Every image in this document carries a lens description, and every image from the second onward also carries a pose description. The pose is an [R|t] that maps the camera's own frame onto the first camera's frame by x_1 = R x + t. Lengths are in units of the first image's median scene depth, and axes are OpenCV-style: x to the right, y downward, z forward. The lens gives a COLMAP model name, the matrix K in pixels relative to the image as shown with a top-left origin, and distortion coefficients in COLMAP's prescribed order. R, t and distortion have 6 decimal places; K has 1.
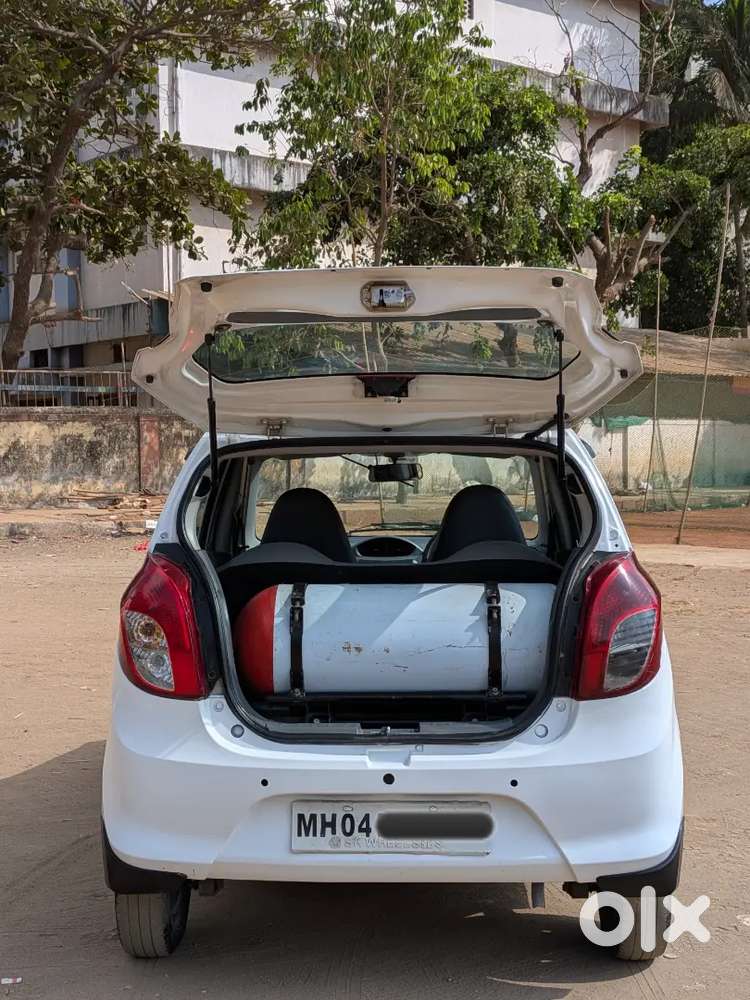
lens RADIAL K [[1512.0, 0, 369.8], [0, 1512.0, 502.5], [0, 0, 1]] dist [0.159665, -0.068917]
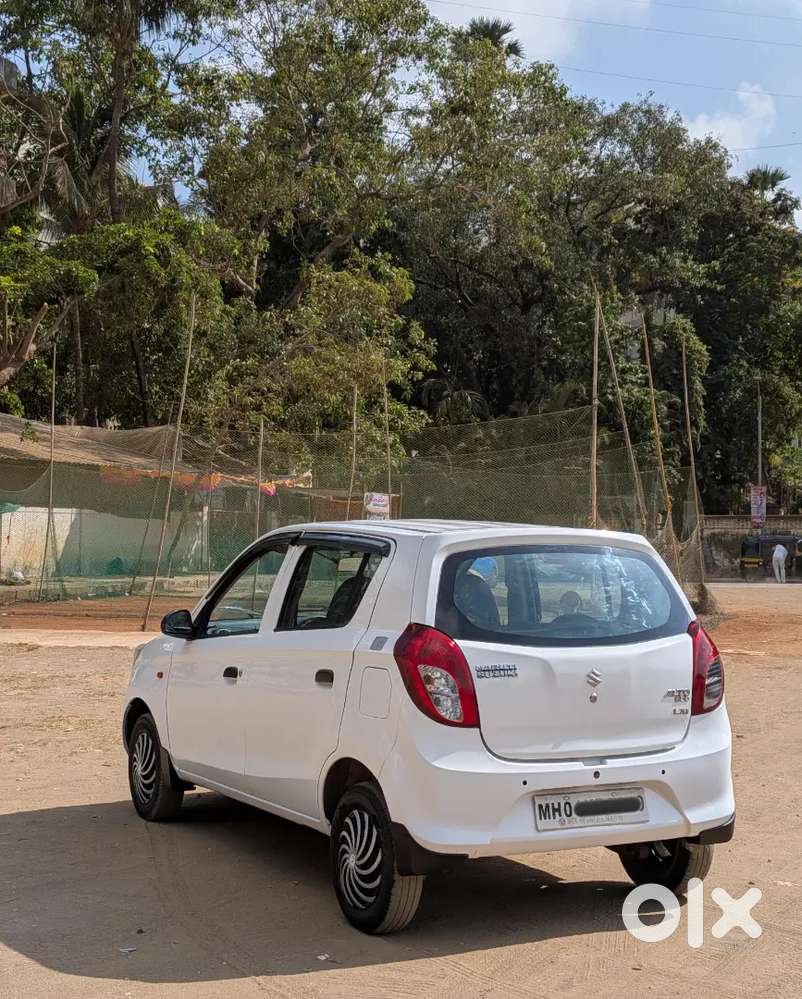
lens RADIAL K [[1720.7, 0, 401.0], [0, 1720.7, 499.5], [0, 0, 1]] dist [0.081883, 0.109555]
pose [[0.846709, 0.025002, 0.531469, -0.224462], [0.003932, 0.998574, -0.053240, 0.000651], [-0.532042, 0.047168, 0.845403, -0.070645]]
